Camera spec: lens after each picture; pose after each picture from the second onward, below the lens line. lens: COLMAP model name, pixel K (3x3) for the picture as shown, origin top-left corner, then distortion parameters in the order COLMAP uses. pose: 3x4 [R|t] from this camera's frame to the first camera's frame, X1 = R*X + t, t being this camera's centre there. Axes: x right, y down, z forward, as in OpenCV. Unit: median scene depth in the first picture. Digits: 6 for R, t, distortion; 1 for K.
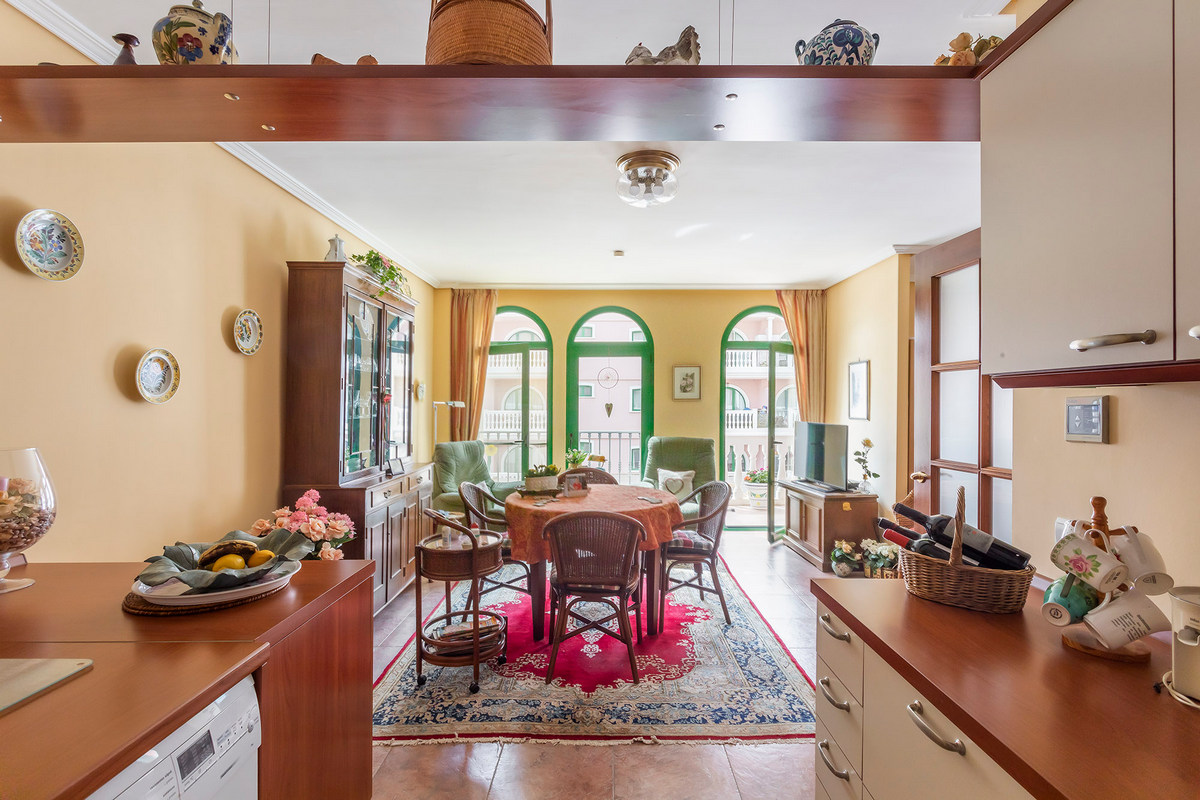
lens RADIAL K [[574.9, 0, 607.7], [0, 574.9, 387.6], [0, 0, 1]] dist [0.000895, 0.000324]
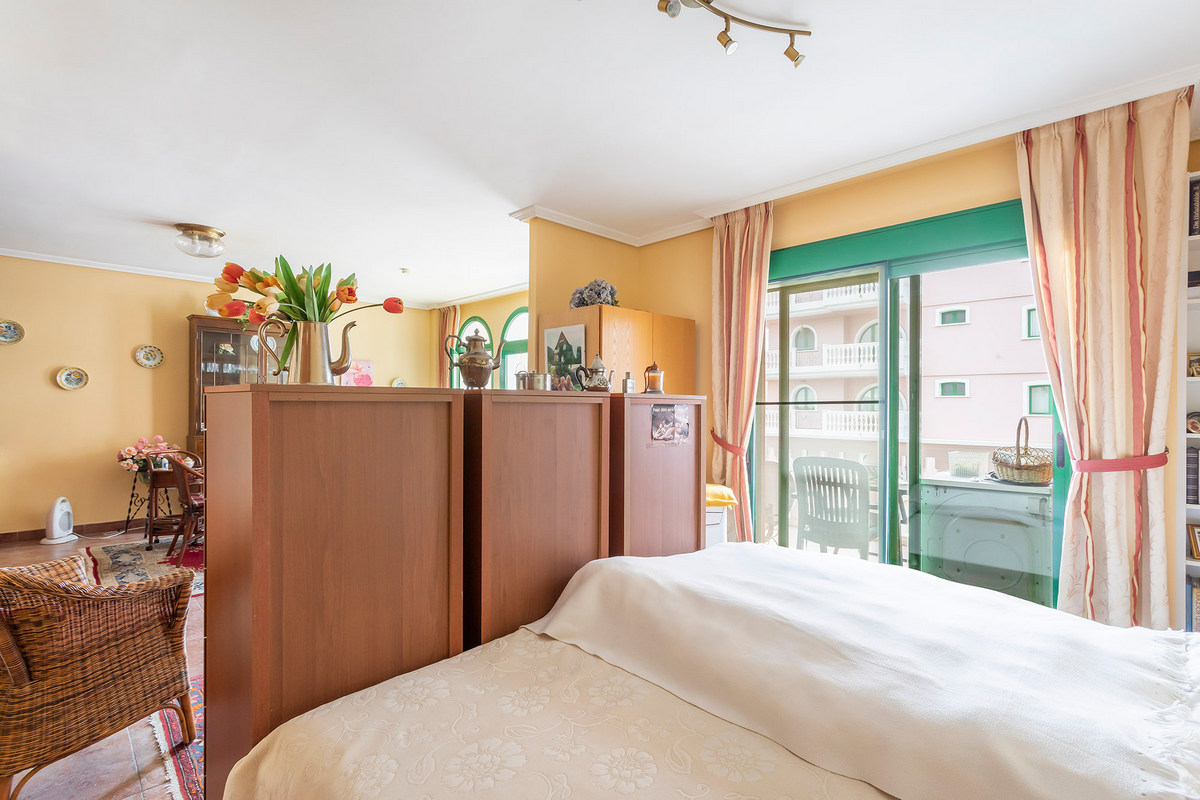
lens RADIAL K [[574.9, 0, 607.7], [0, 574.9, 387.6], [0, 0, 1]] dist [0.000895, 0.000324]
pose [[0.694779, -0.020575, -0.718929, 1.187079], [0.014720, 0.999788, -0.014387, 0.040132], [0.719073, -0.000587, 0.694935, 0.450990]]
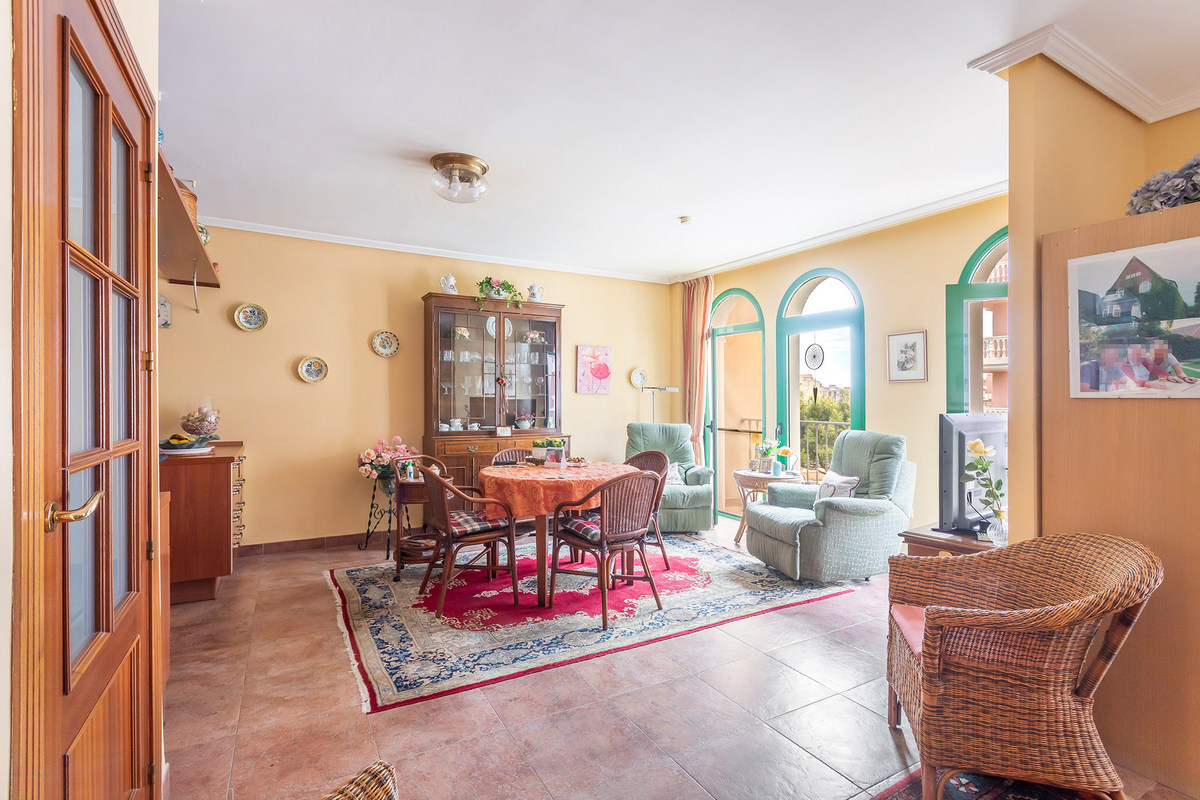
lens RADIAL K [[568.1, 0, 605.4], [0, 568.1, 387.0], [0, 0, 1]] dist [-0.001272, 0.000132]
pose [[0.491757, -0.018466, -0.870537, 0.730499], [0.016731, 0.999791, -0.011757, 0.040011], [0.870572, -0.008783, 0.491963, 0.437902]]
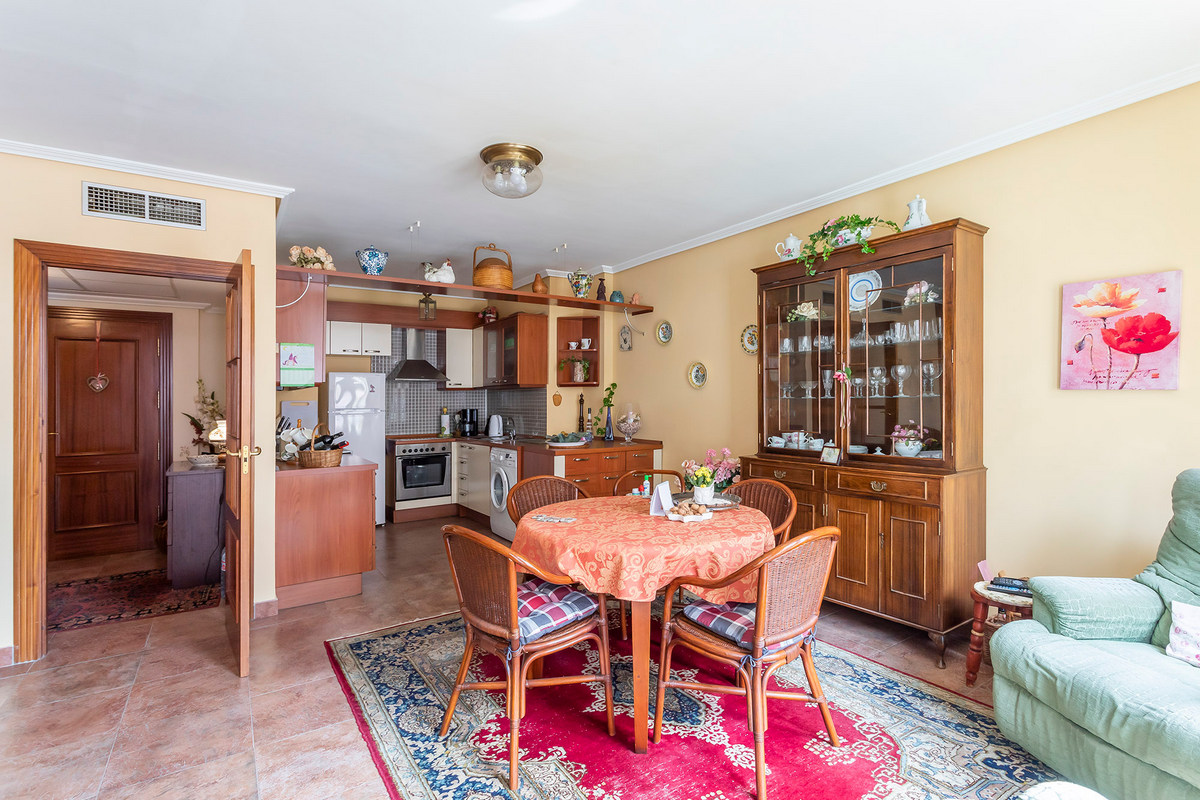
lens RADIAL K [[574.9, 0, 607.7], [0, 574.9, 387.6], [0, 0, 1]] dist [0.000895, 0.000324]
pose [[-0.832132, -0.012795, -0.554429, 0.308622], [0.015616, 0.998797, -0.046488, 0.055095], [0.554357, -0.047342, -0.830931, 1.225359]]
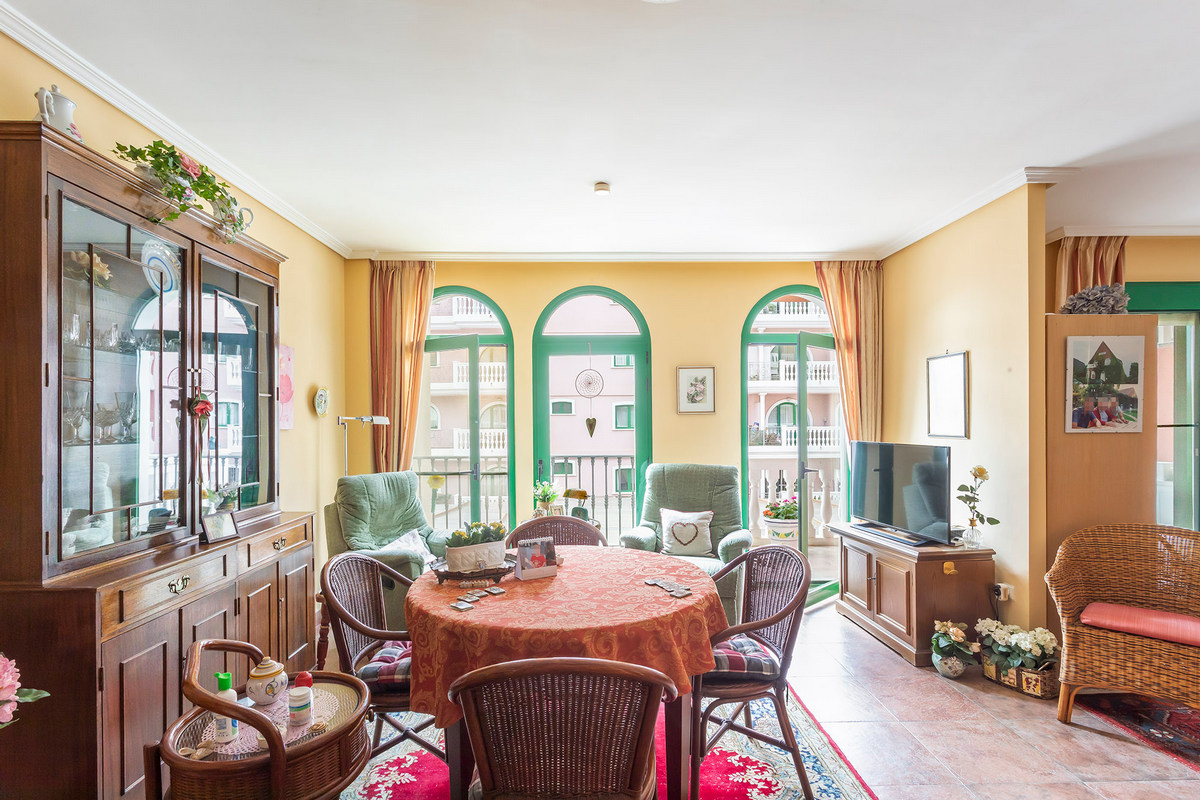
lens RADIAL K [[579.5, 0, 597.4], [0, 579.5, 410.7], [0, 0, 1]] dist [-0.001158, -0.000056]
pose [[0.999832, -0.009483, 0.015710, -0.001740], [0.009368, 0.999929, 0.007399, 0.015449], [-0.015779, -0.007251, 0.999849, 0.333878]]
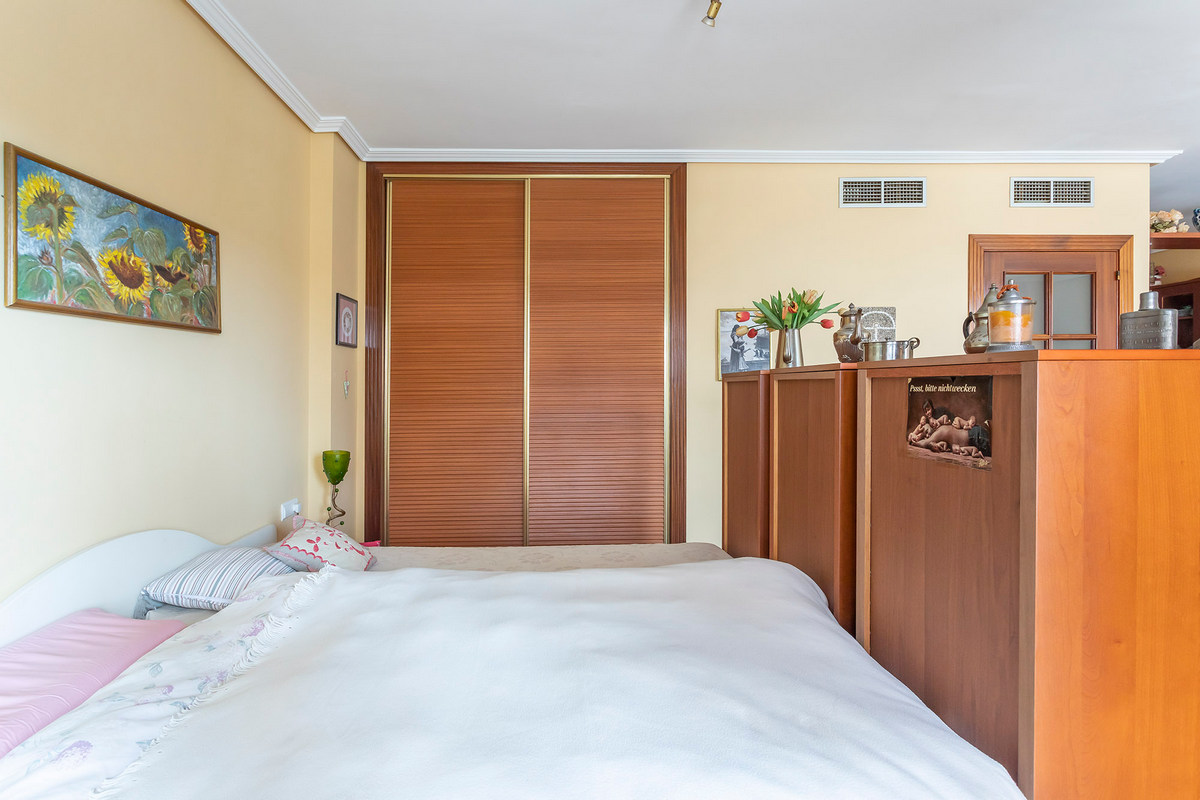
lens RADIAL K [[681.0, 0, 600.0], [0, 681.0, 400.0], [0, 0, 1]] dist [0.001075, 0.000490]
pose [[-0.998921, 0.003296, -0.046318, 0.998908], [0.003062, 0.999982, 0.005116, 0.057868], [0.046335, 0.004969, -0.998914, 1.201332]]
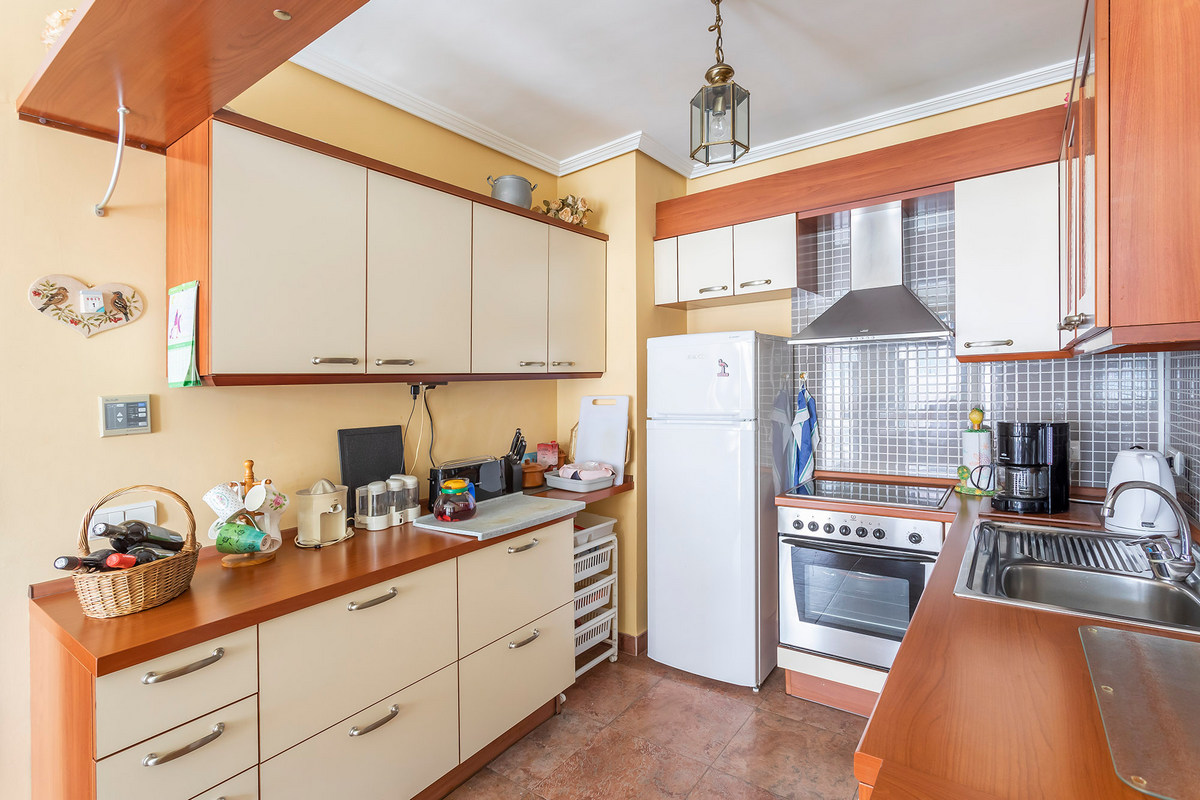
lens RADIAL K [[573.1, 0, 600.0], [0, 573.1, 400.0], [0, 0, 1]] dist [-0.000227, 0.000037]
pose [[-0.801719, -0.001922, 0.597698, -0.168351], [0.003939, 0.999956, 0.008499, 0.017420], [-0.597688, 0.009168, -0.801676, 0.436334]]
